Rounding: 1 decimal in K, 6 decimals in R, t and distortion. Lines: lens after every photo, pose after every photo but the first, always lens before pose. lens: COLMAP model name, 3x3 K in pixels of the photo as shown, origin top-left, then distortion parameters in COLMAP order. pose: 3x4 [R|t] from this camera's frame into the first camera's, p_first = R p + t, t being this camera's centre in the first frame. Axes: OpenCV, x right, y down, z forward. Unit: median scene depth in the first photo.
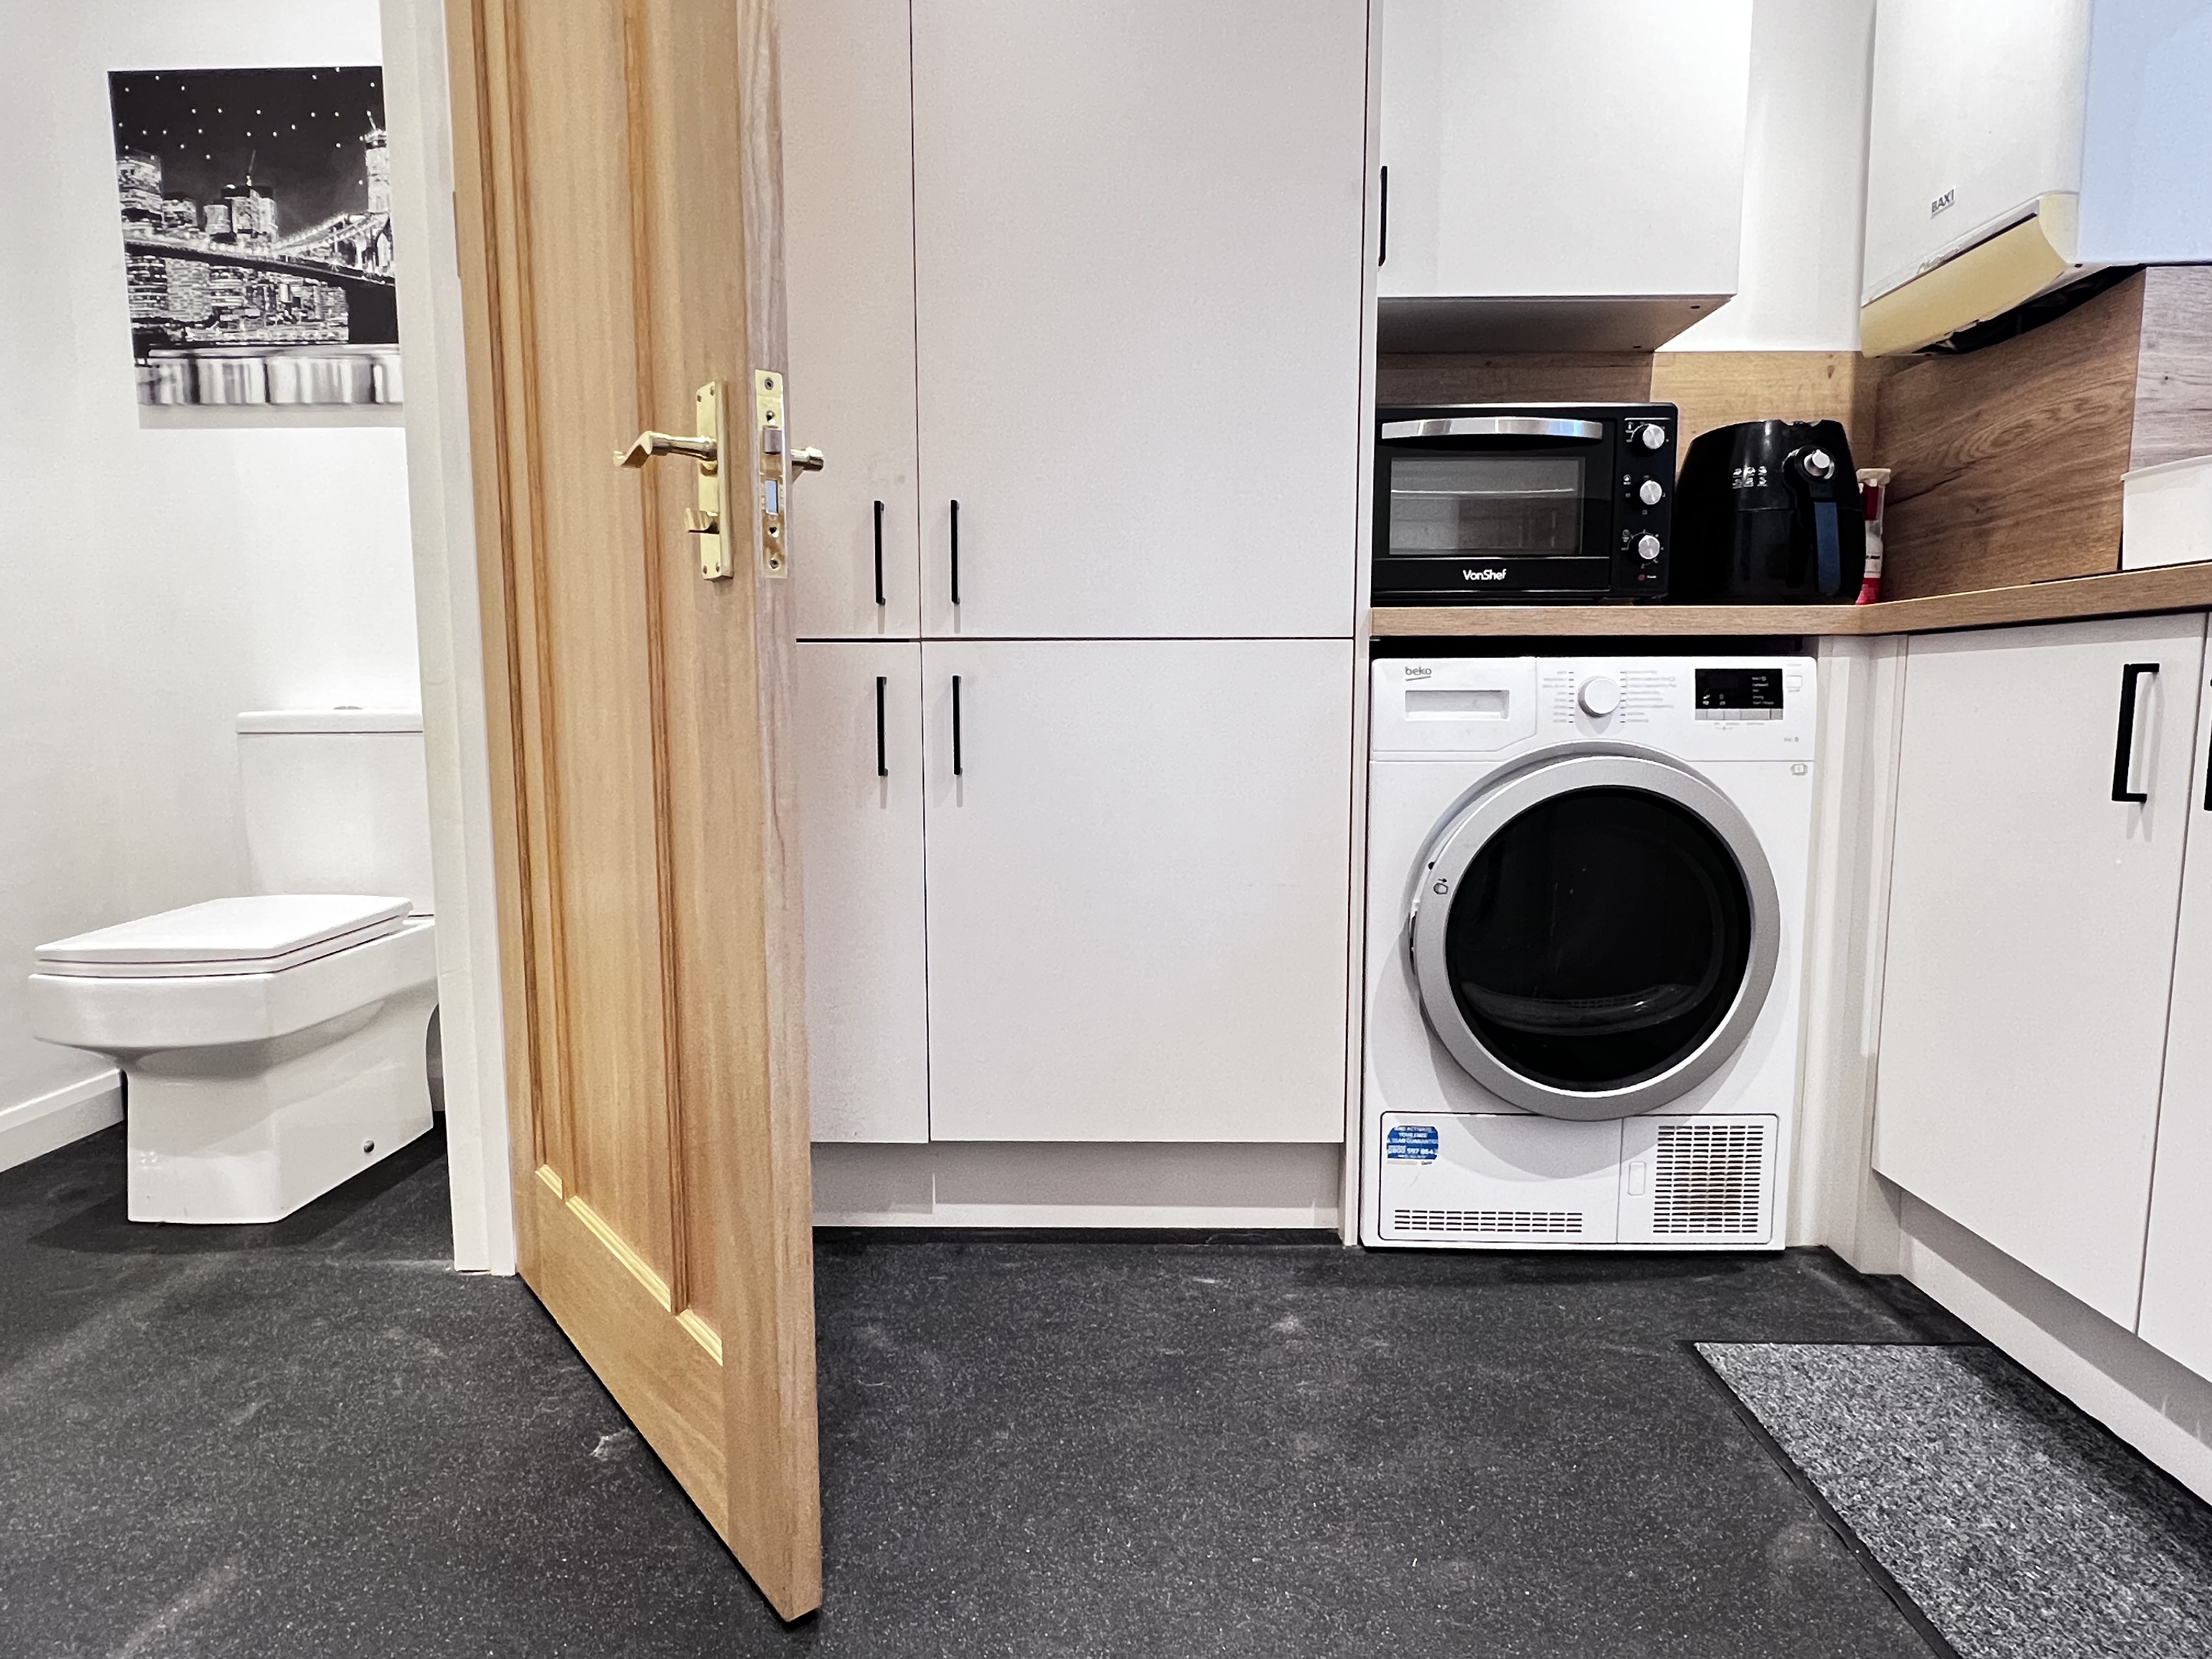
lens RADIAL K [[1237.3, 0, 1106.0], [0, 1237.3, 829.5], [0, 0, 1]] dist [-0.007051, 0.002547]
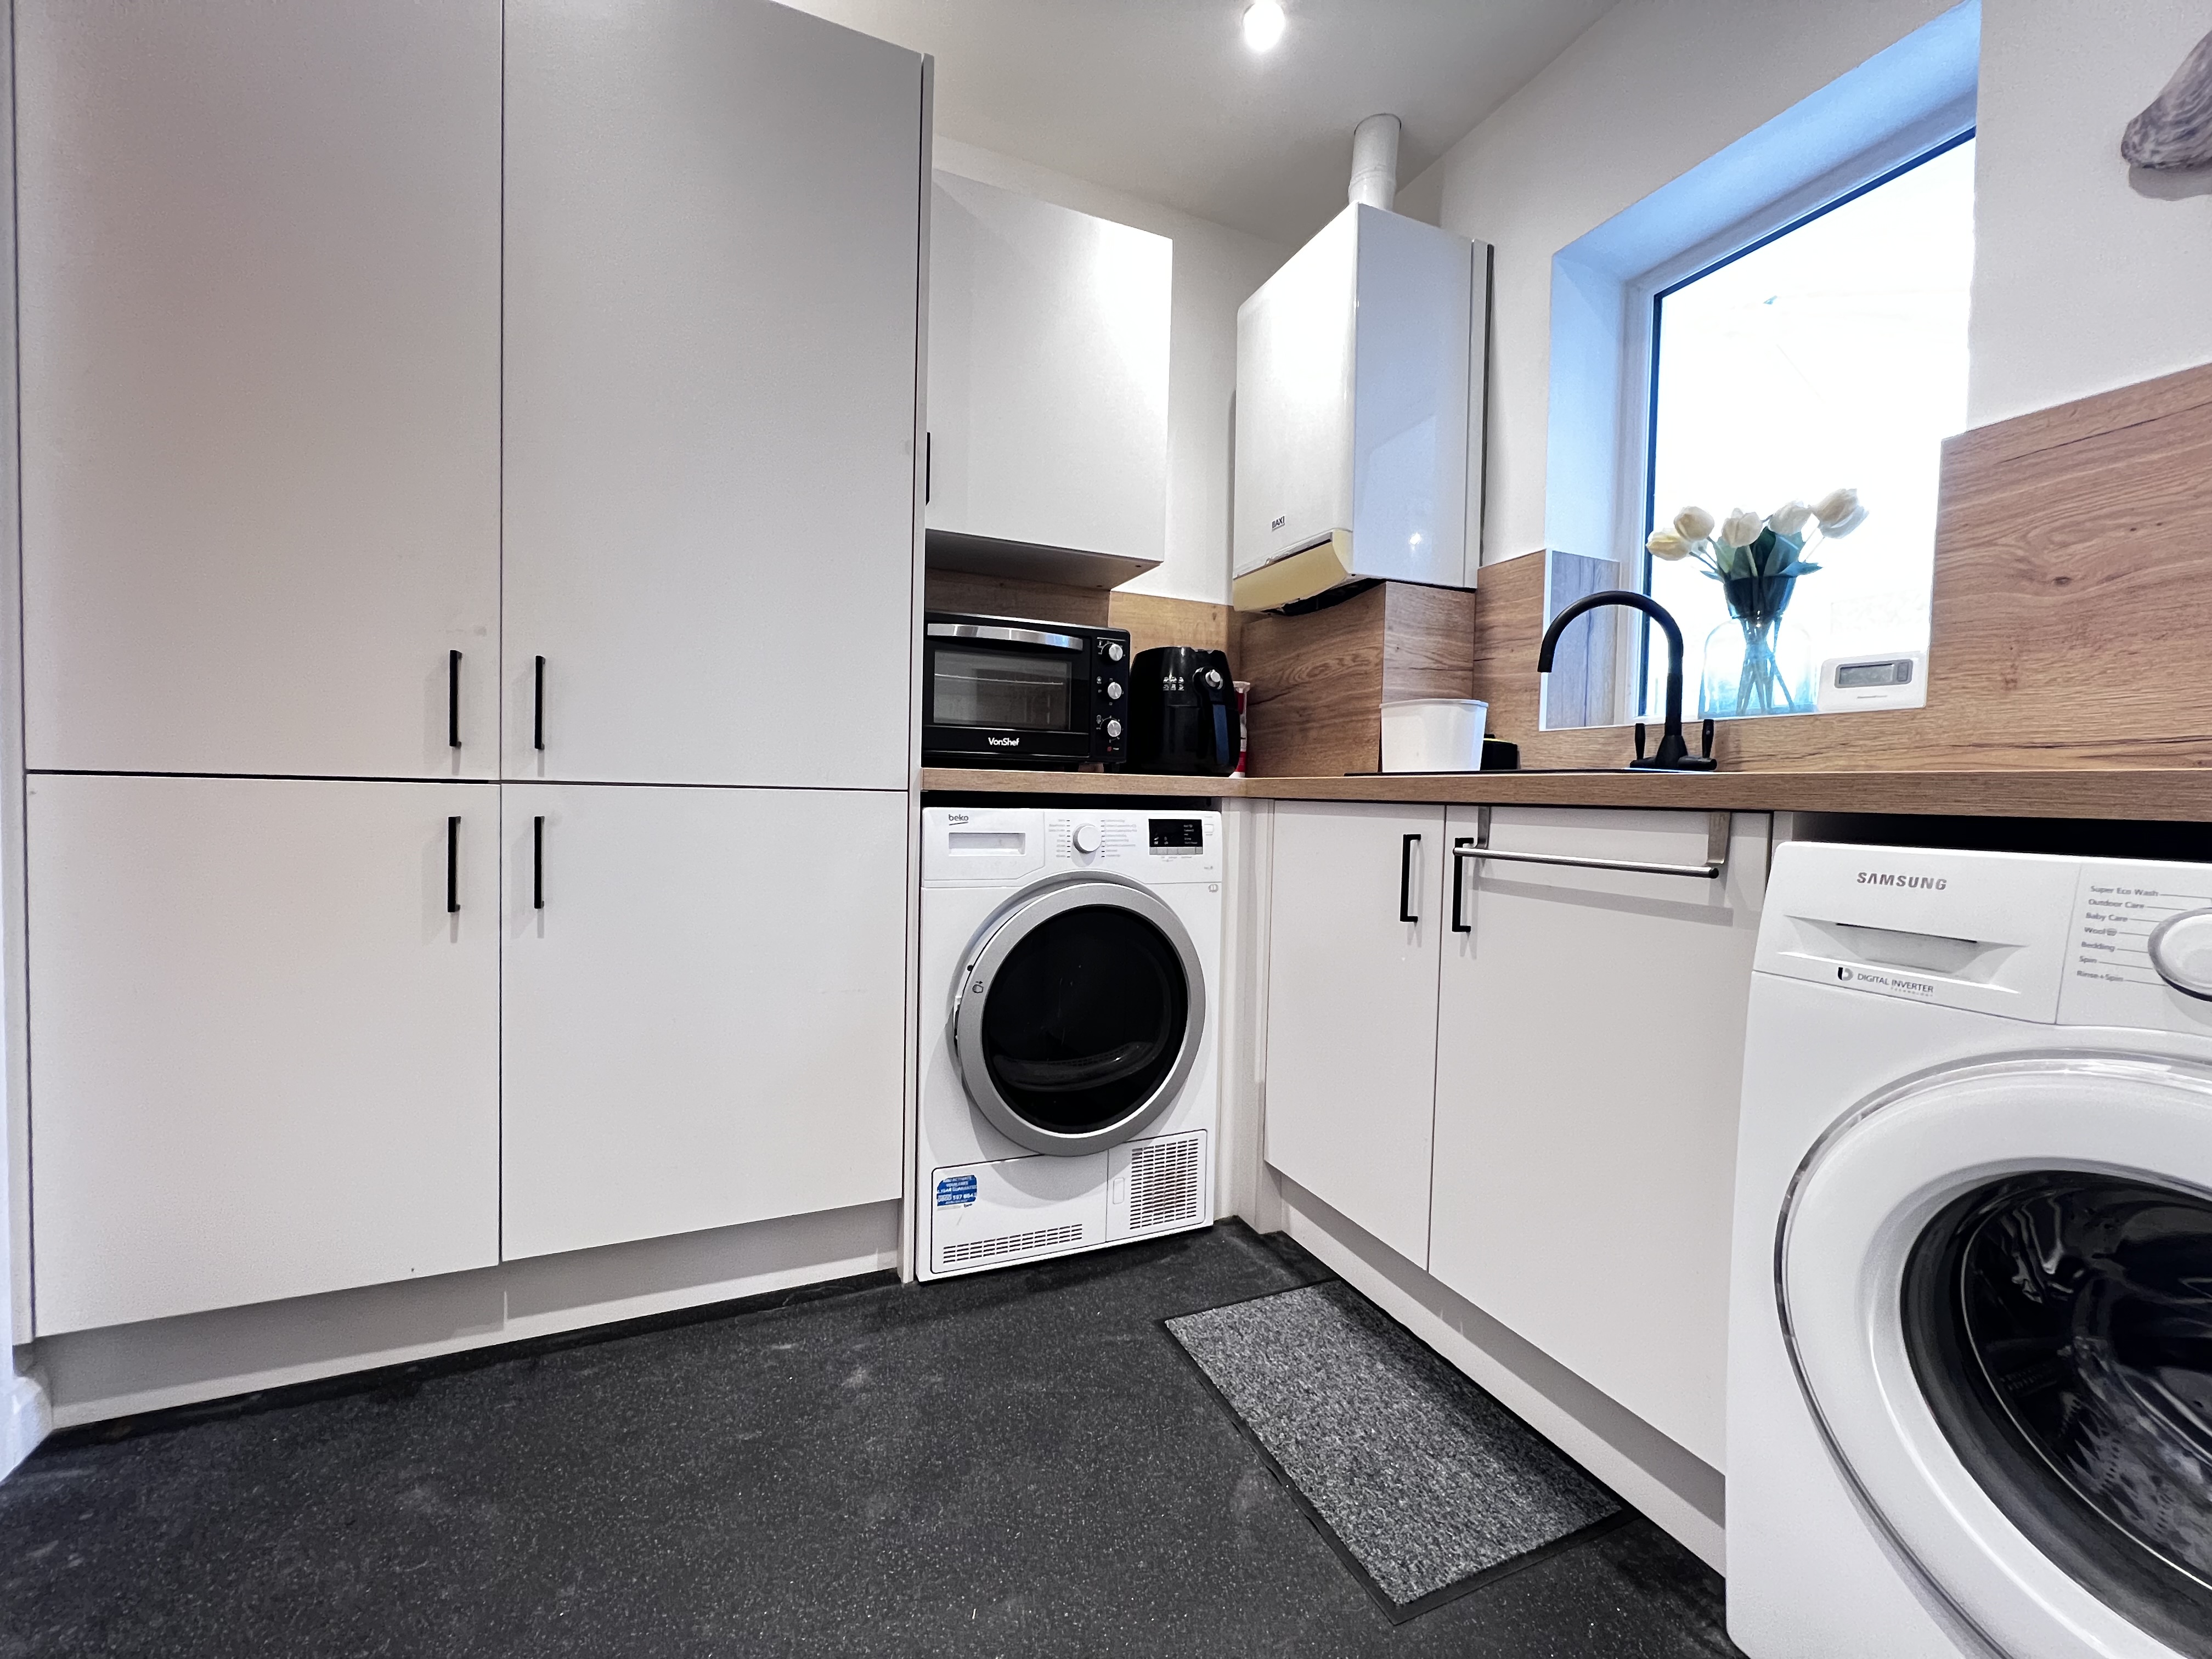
lens RADIAL K [[887.2, 0, 1106.0], [0, 887.2, 829.5], [0, 0, 1]] dist [-0.000892, 0.000044]
pose [[0.909106, 0.008032, 0.416488, 0.006664], [0.019057, 0.997965, -0.060843, -0.058152], [-0.416129, 0.063249, 0.907103, 0.096427]]
